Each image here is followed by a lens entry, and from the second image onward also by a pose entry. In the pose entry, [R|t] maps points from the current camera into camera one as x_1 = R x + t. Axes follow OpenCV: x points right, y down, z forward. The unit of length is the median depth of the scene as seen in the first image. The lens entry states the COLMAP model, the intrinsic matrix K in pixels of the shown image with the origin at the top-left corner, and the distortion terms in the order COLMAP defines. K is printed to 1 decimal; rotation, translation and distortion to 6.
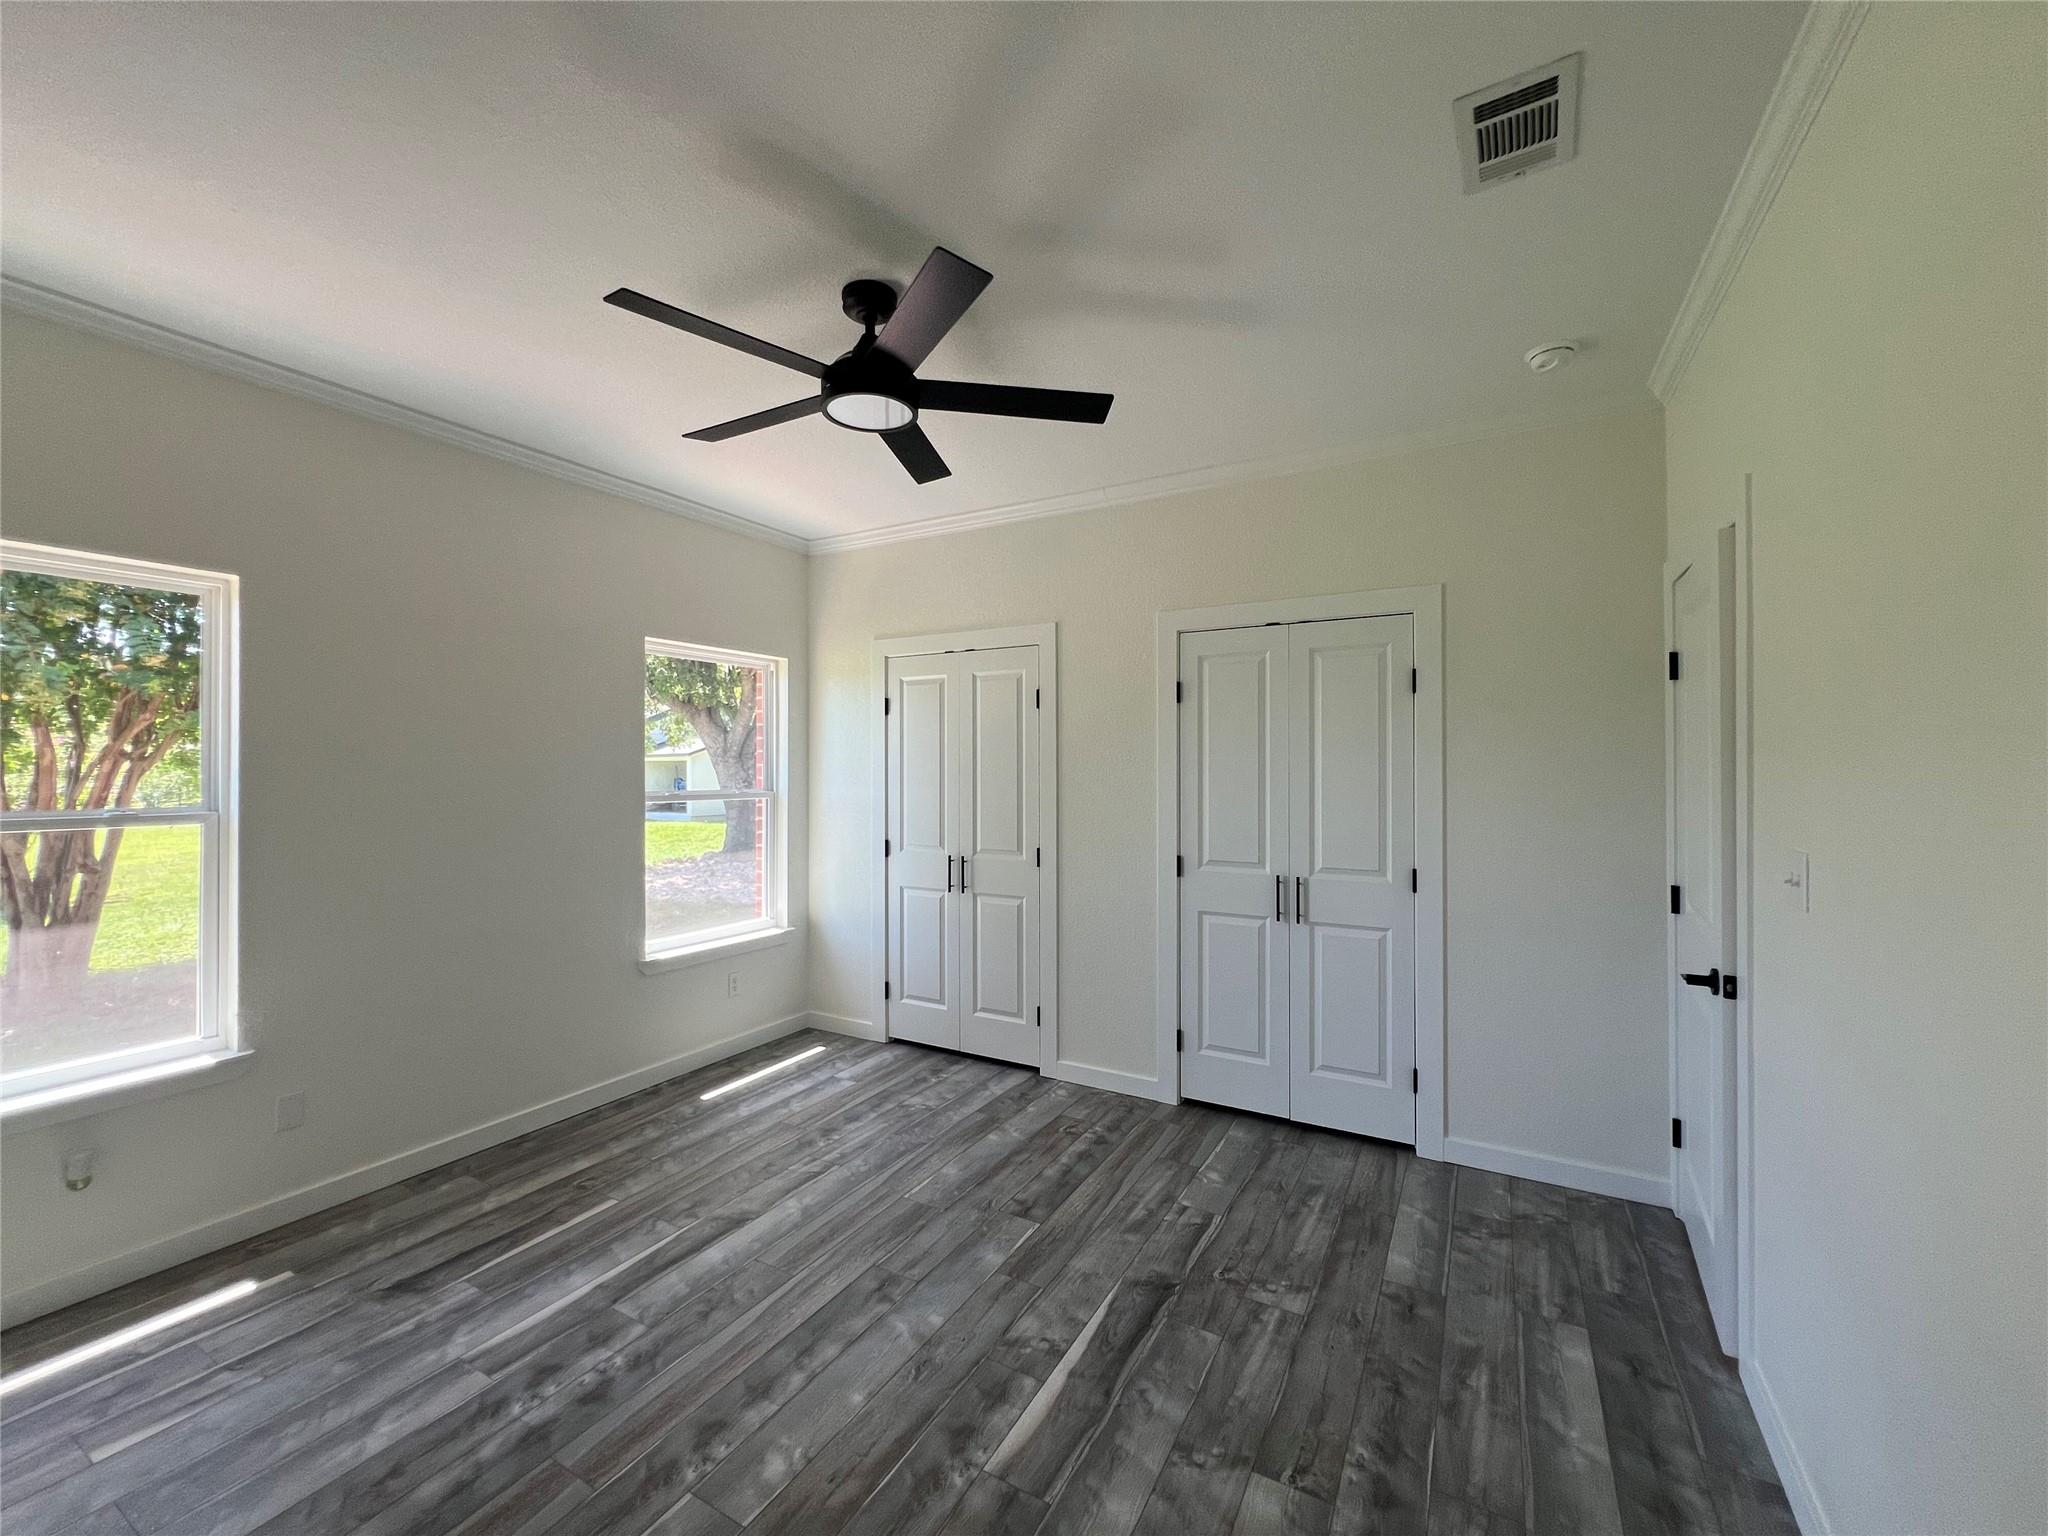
lens RADIAL K [[825.9, 0, 1026.2], [0, 825.9, 762.6], [0, 0, 1]] dist [-0.002662, 0.001152]
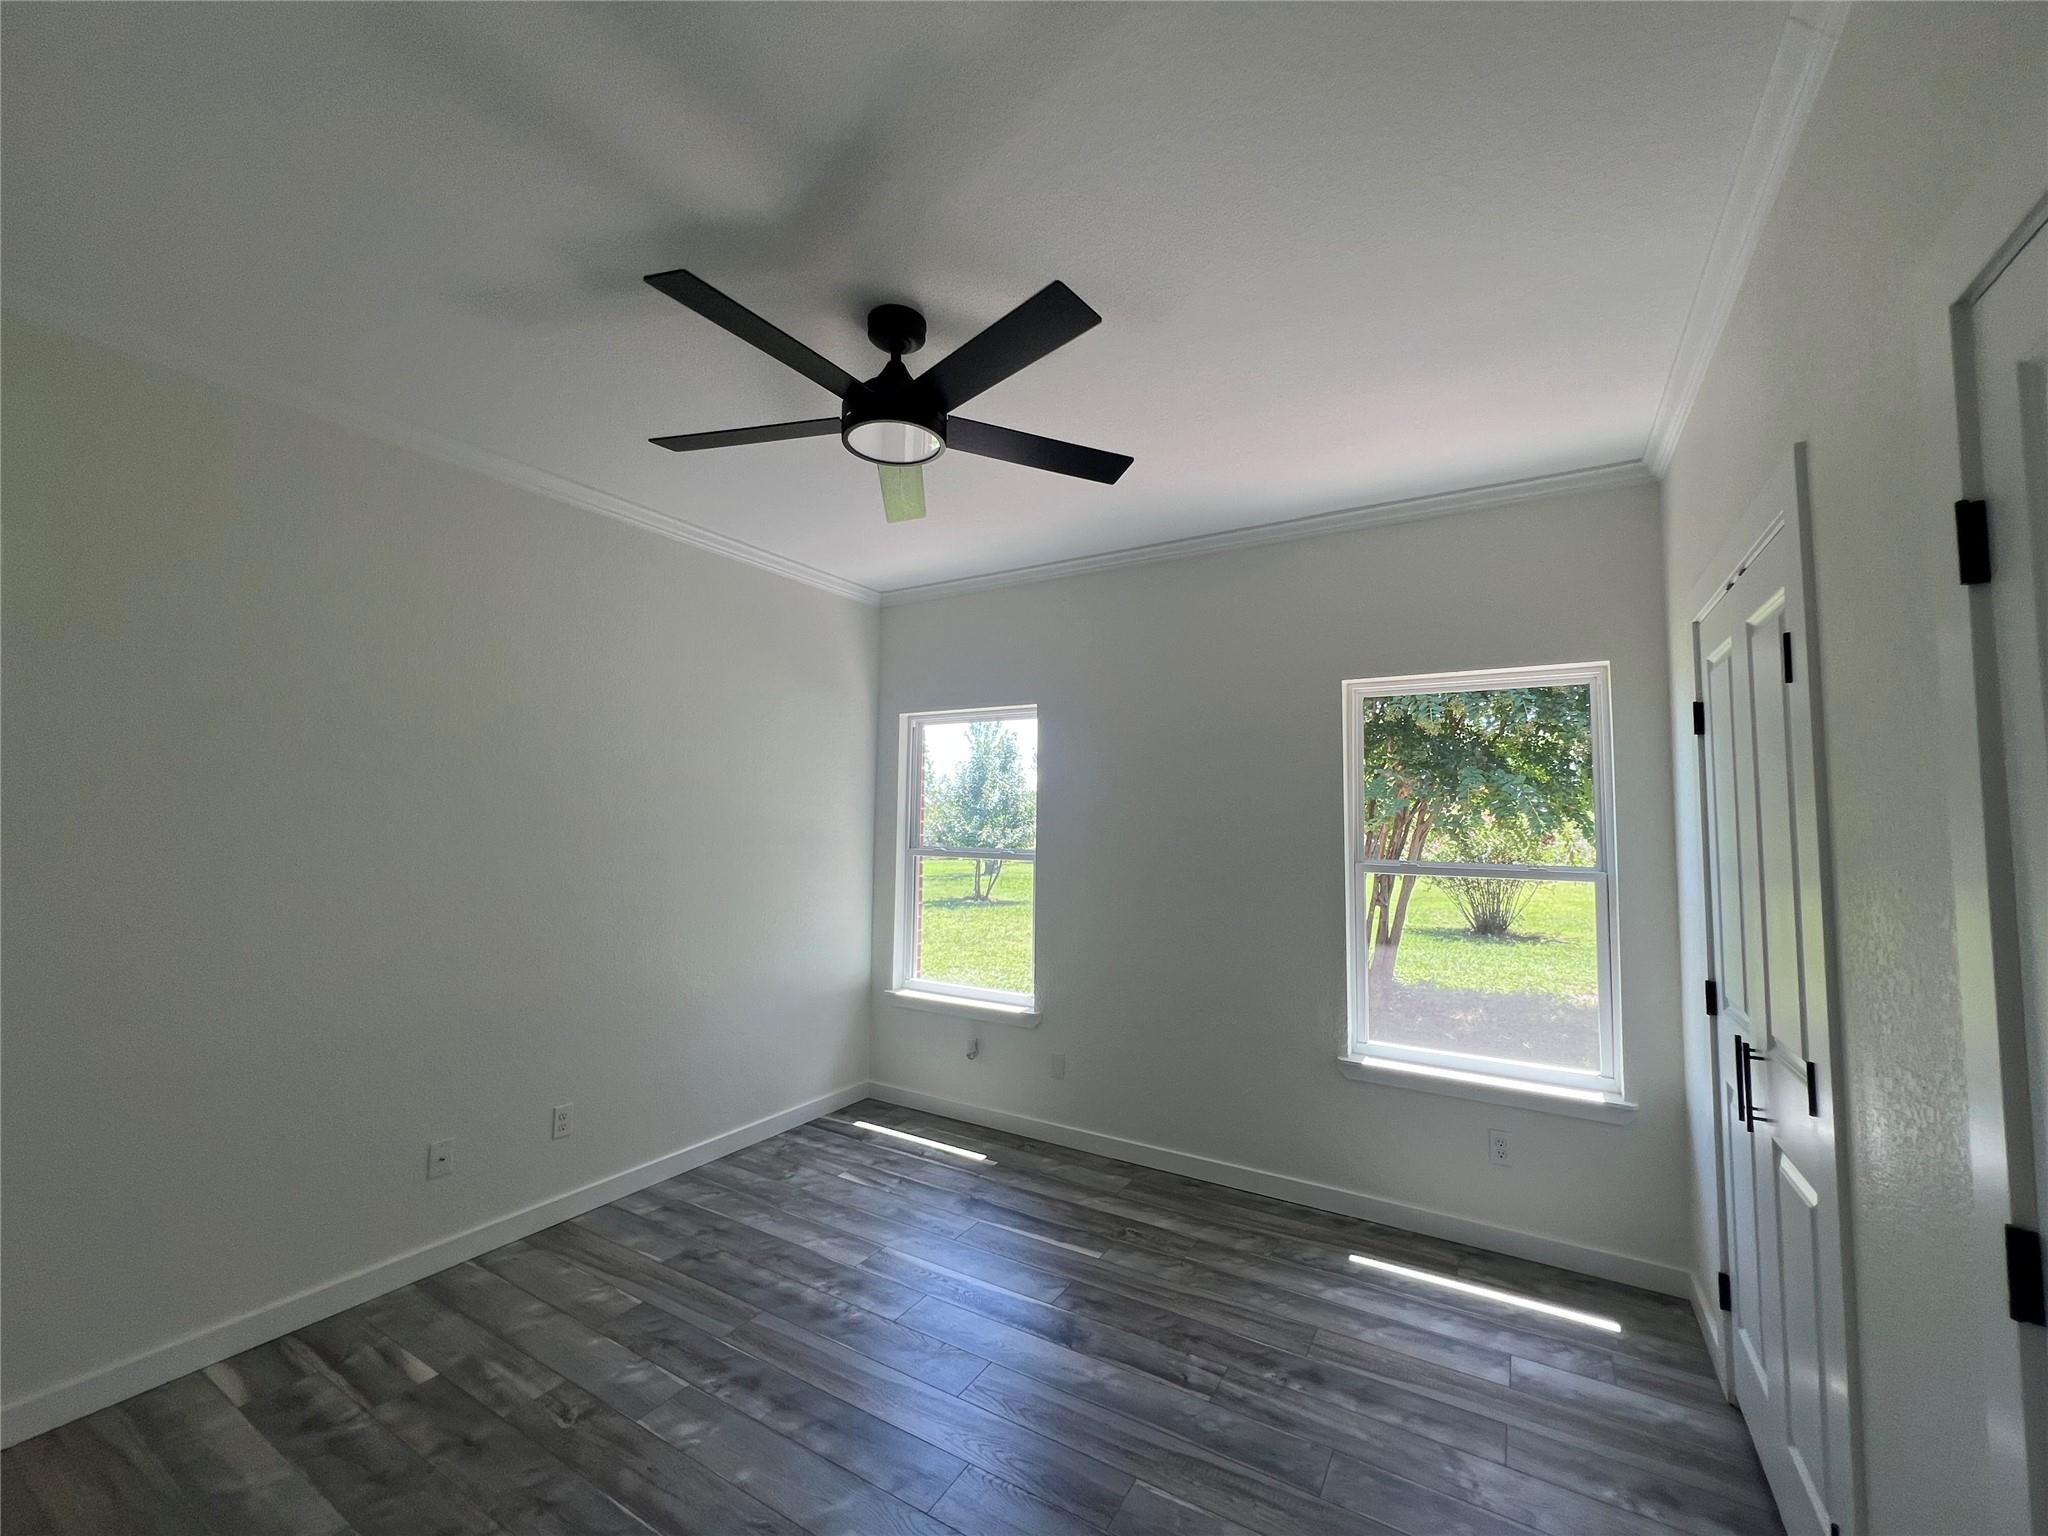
lens RADIAL K [[825.9, 0, 1021.3], [0, 825.9, 780.8], [0, 0, 1]] dist [-0.002662, 0.001152]
pose [[-0.033616, -0.051624, -0.998101, 0.476023], [-0.006681, 0.998654, -0.051427, -0.001101], [0.999413, 0.004940, -0.033915, 0.807383]]
